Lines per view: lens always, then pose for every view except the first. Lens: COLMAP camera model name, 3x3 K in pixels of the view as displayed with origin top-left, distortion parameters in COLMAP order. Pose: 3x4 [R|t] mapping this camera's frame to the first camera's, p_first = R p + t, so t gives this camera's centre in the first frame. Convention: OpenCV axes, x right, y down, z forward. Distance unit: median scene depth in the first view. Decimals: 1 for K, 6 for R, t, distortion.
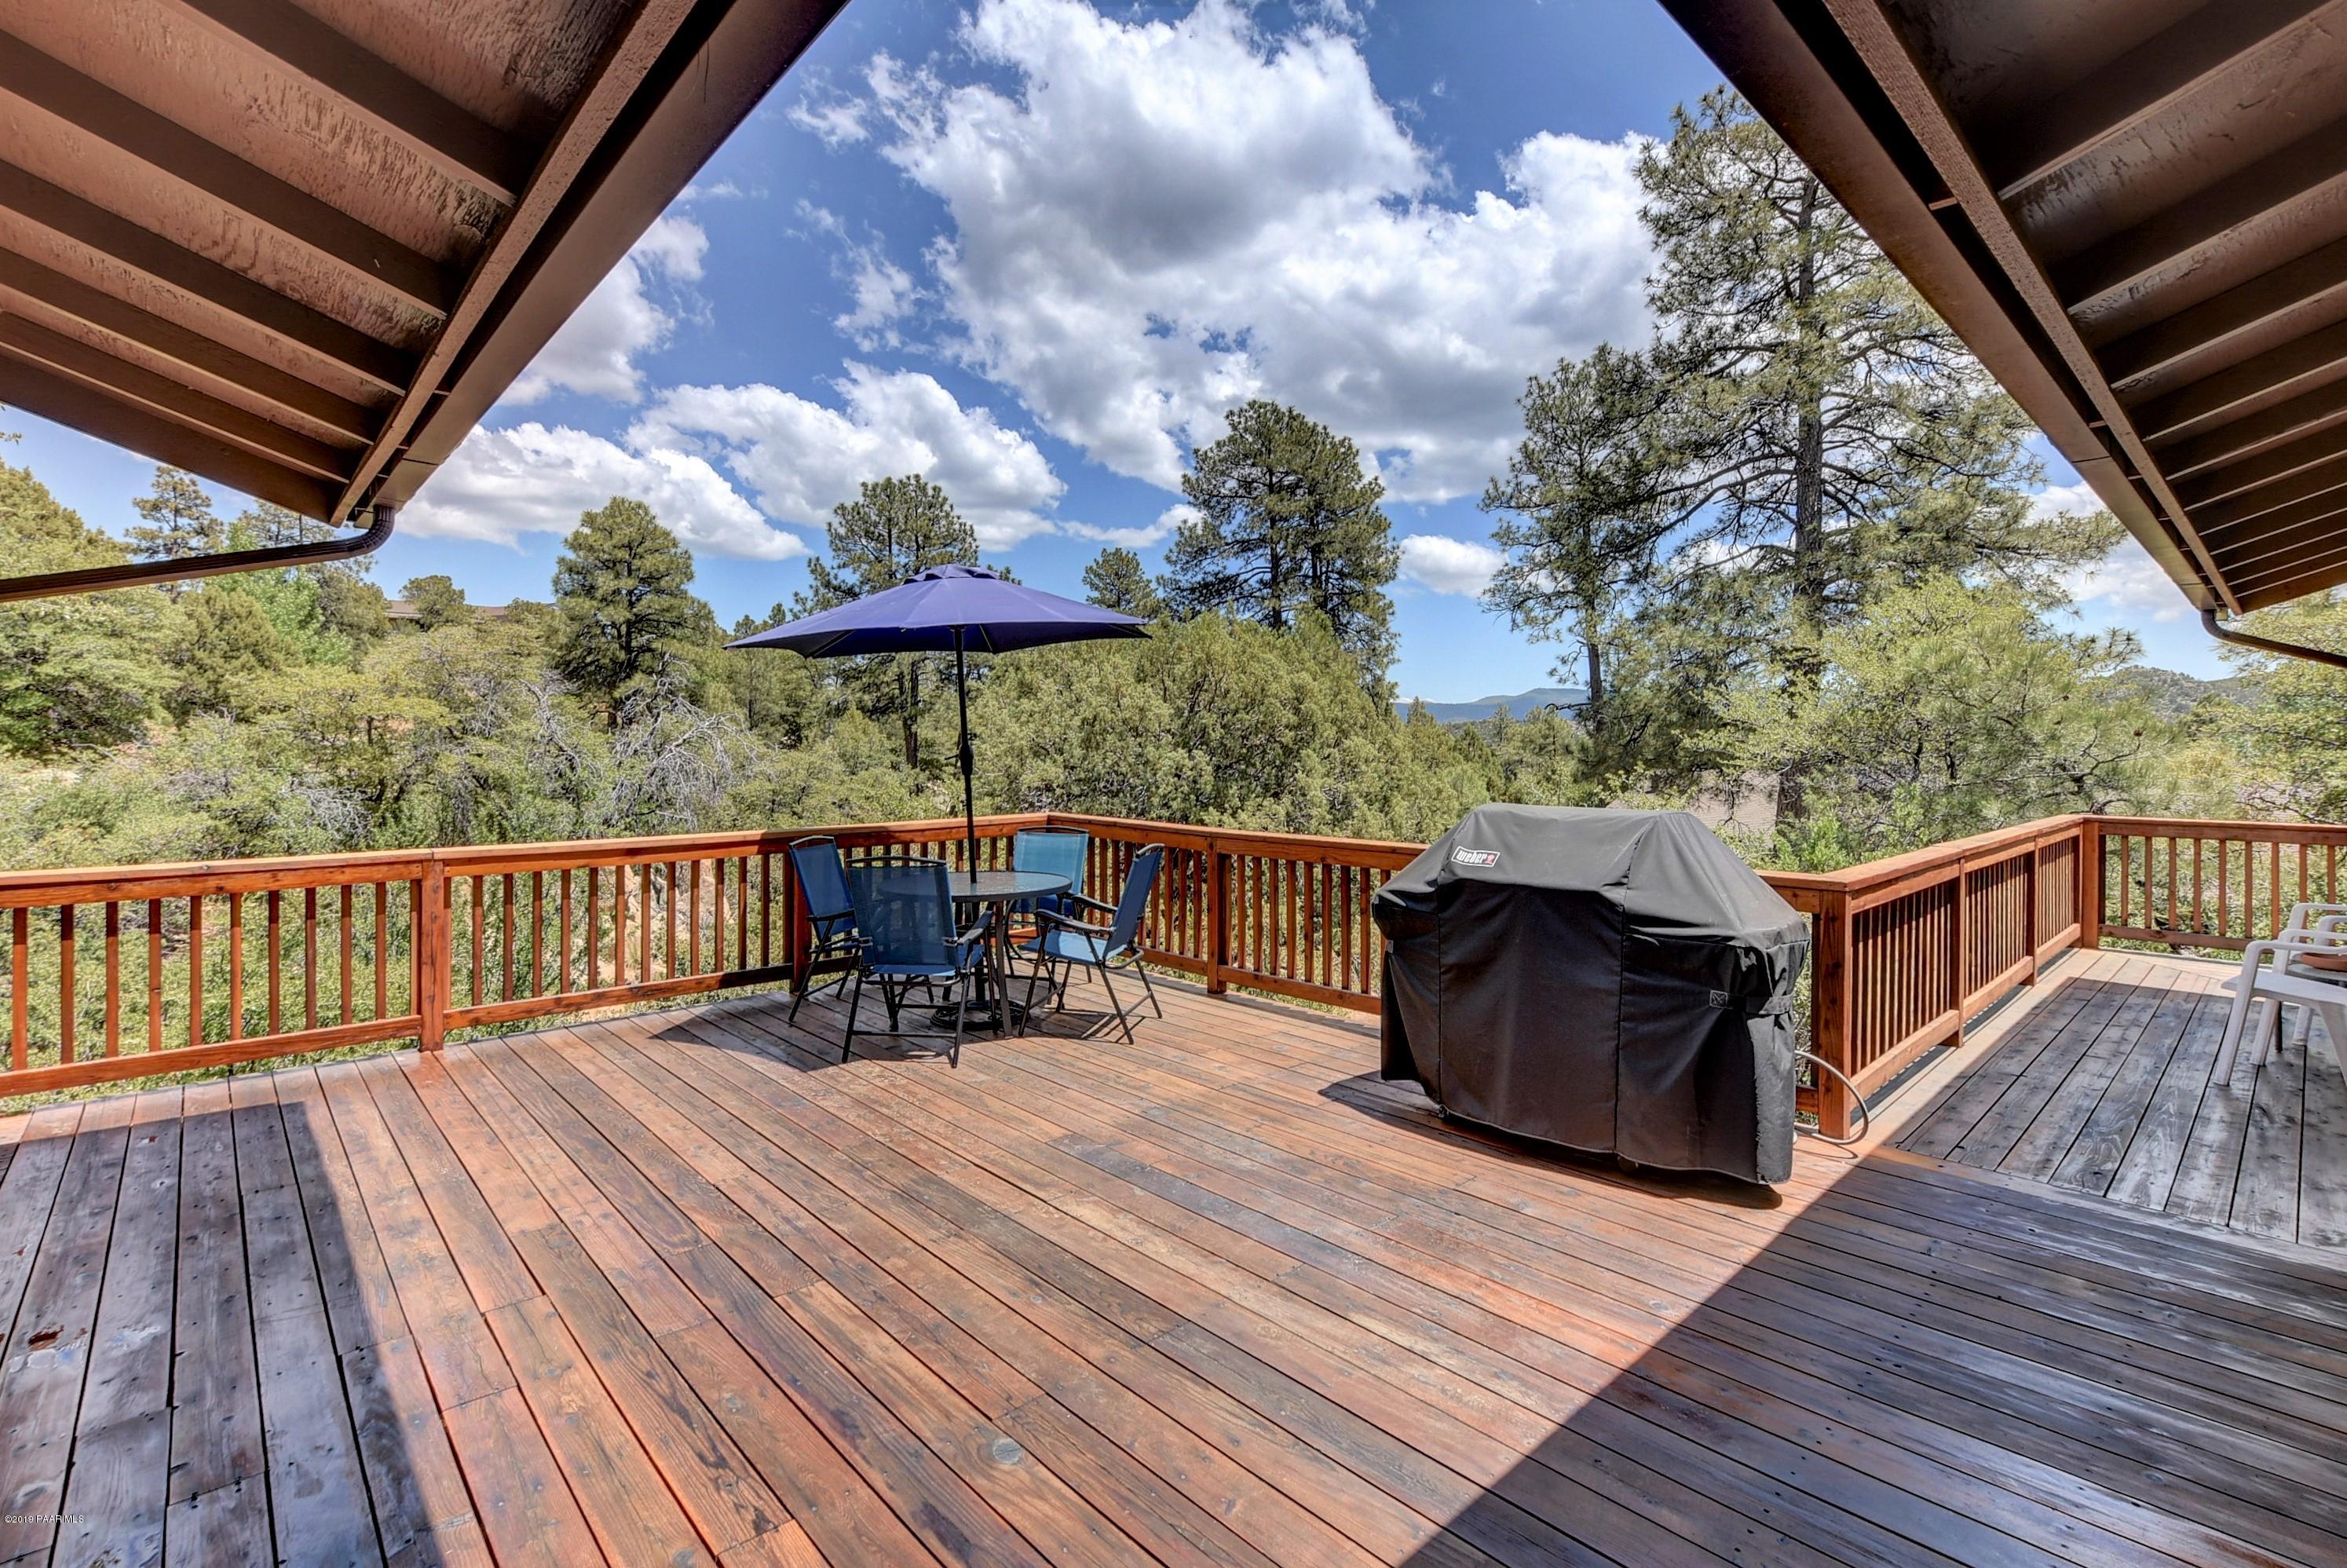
lens RADIAL K [[1073.2, 0, 1169.8], [0, 1073.2, 776.2], [0, 0, 1]] dist [-0.014409, 0.000147]
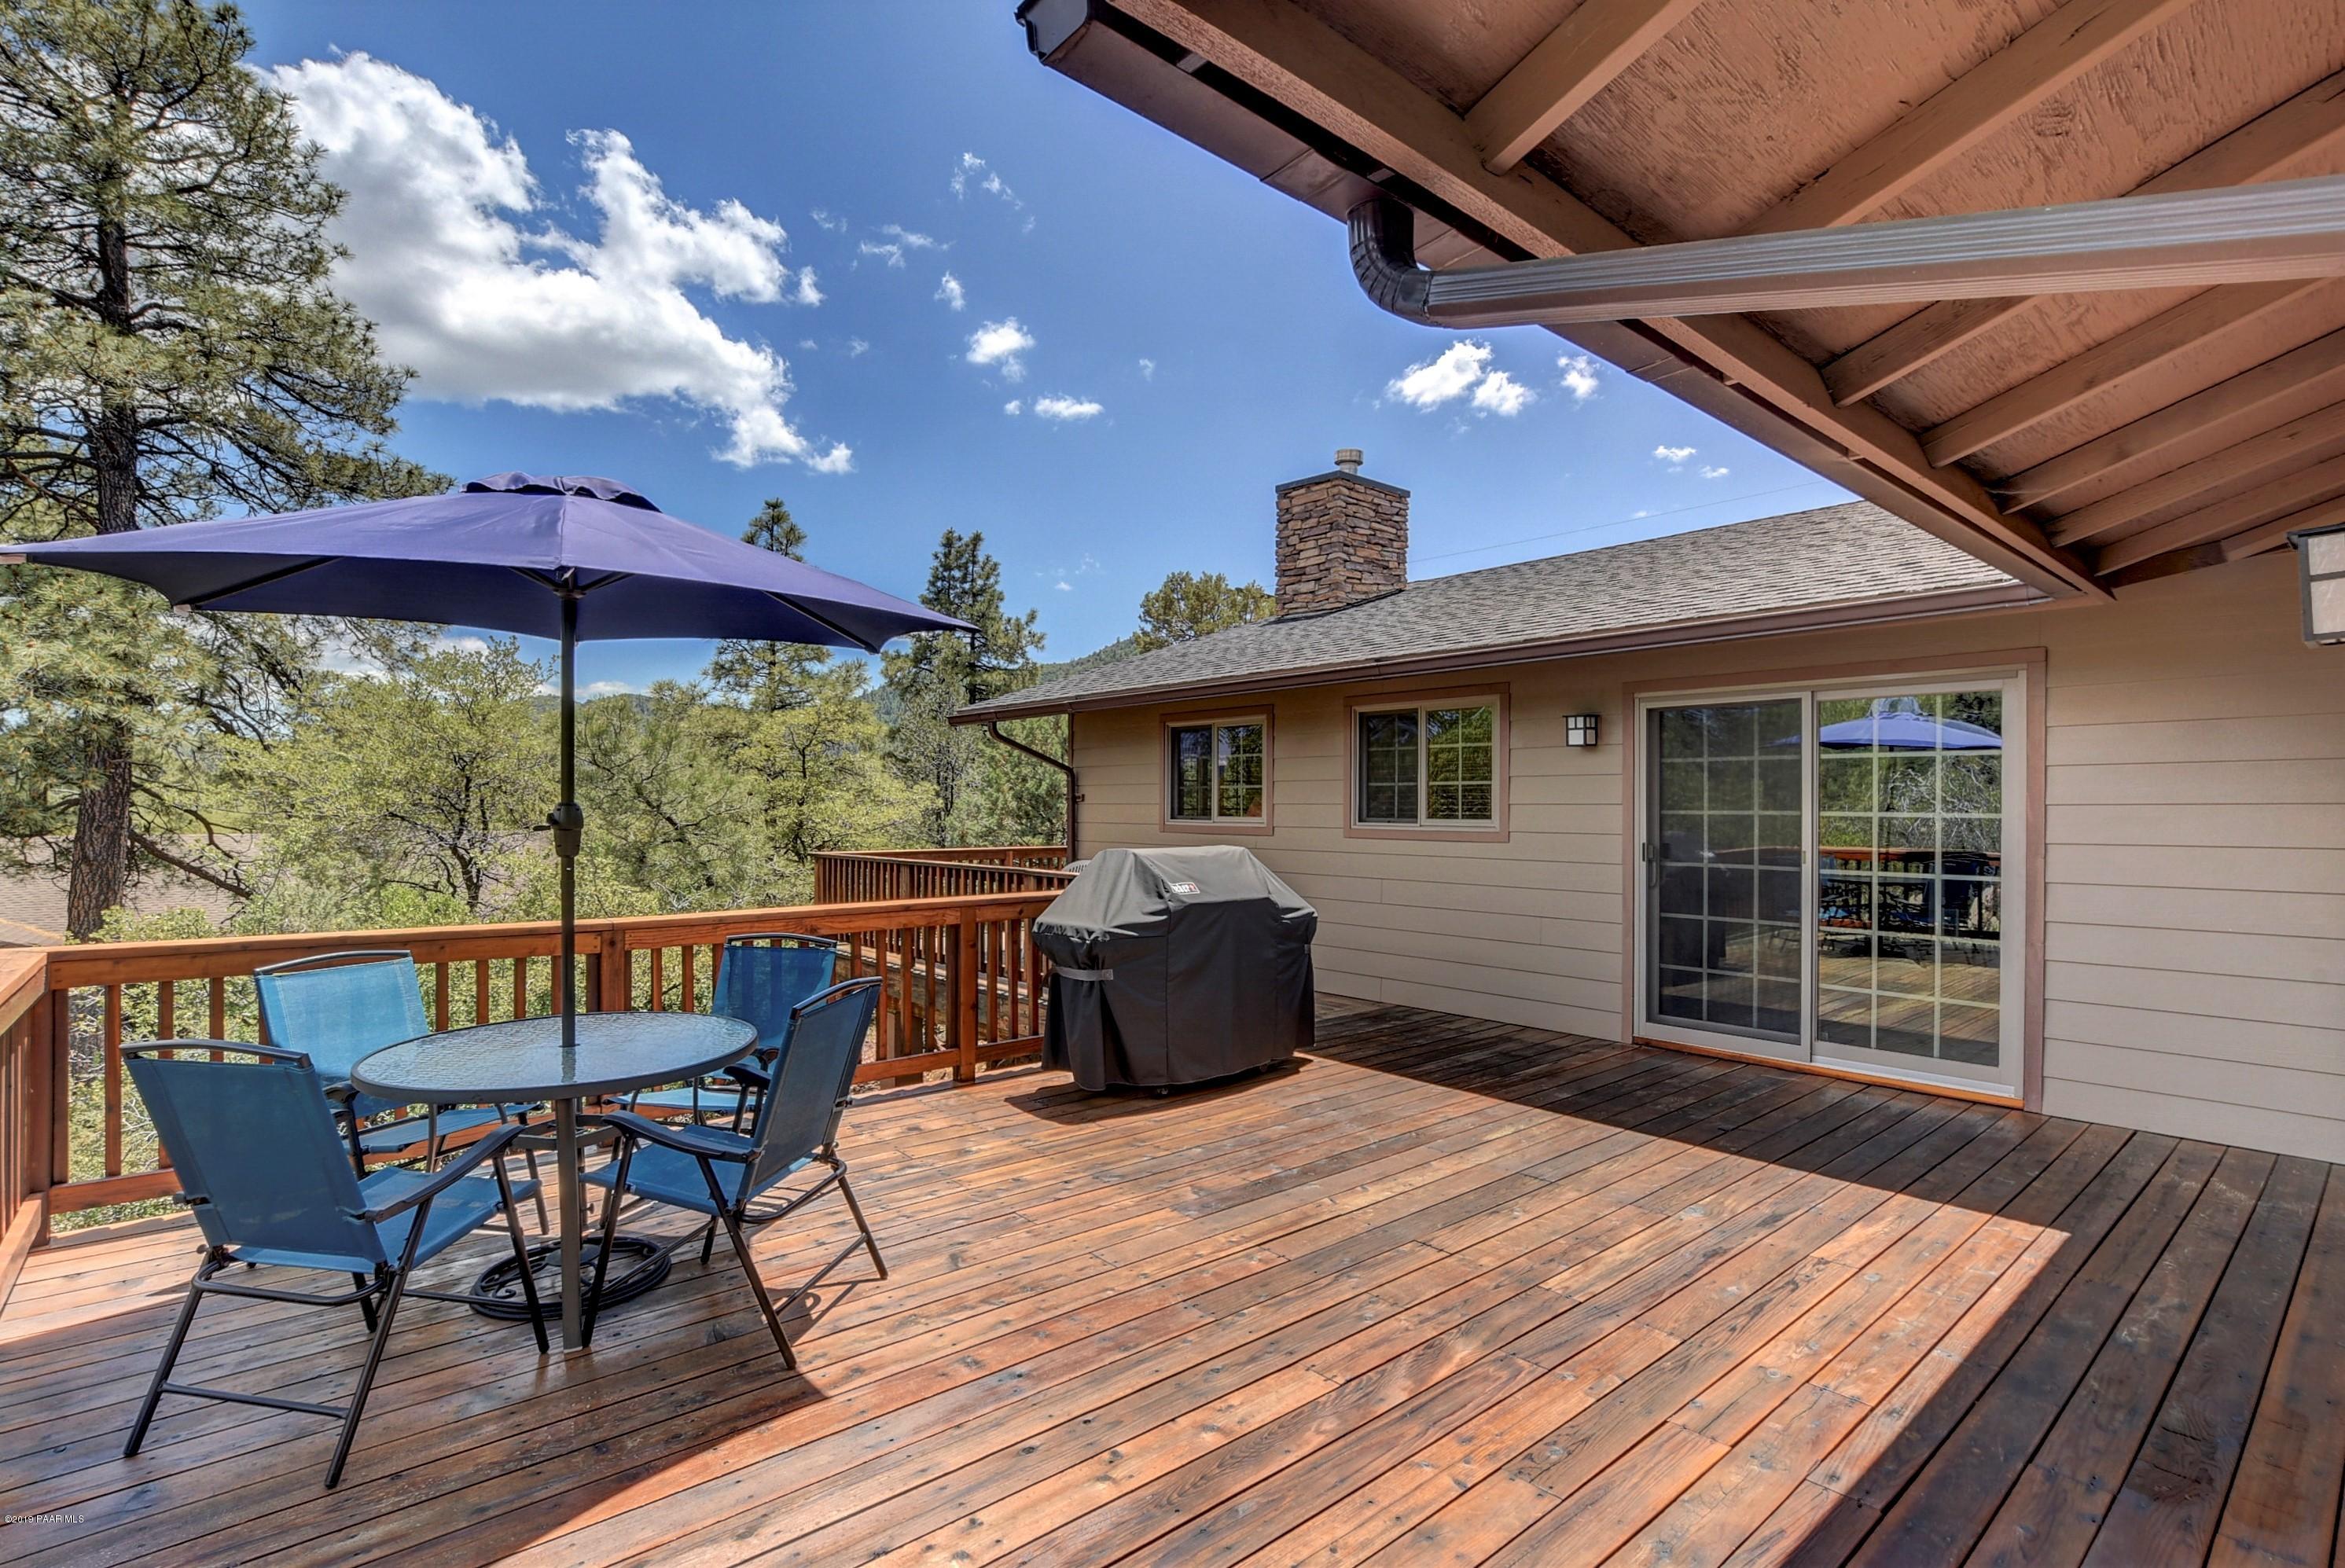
lens RADIAL K [[1072.2, 0, 1168.8], [0, 1072.2, 776.2], [0, 0, 1]] dist [-0.014409, 0.000147]
pose [[0.050532, 0.028629, 0.998312, -0.607228], [0.027122, 0.999181, -0.030026, -0.010900], [-0.998354, 0.028593, 0.049714, 0.548684]]
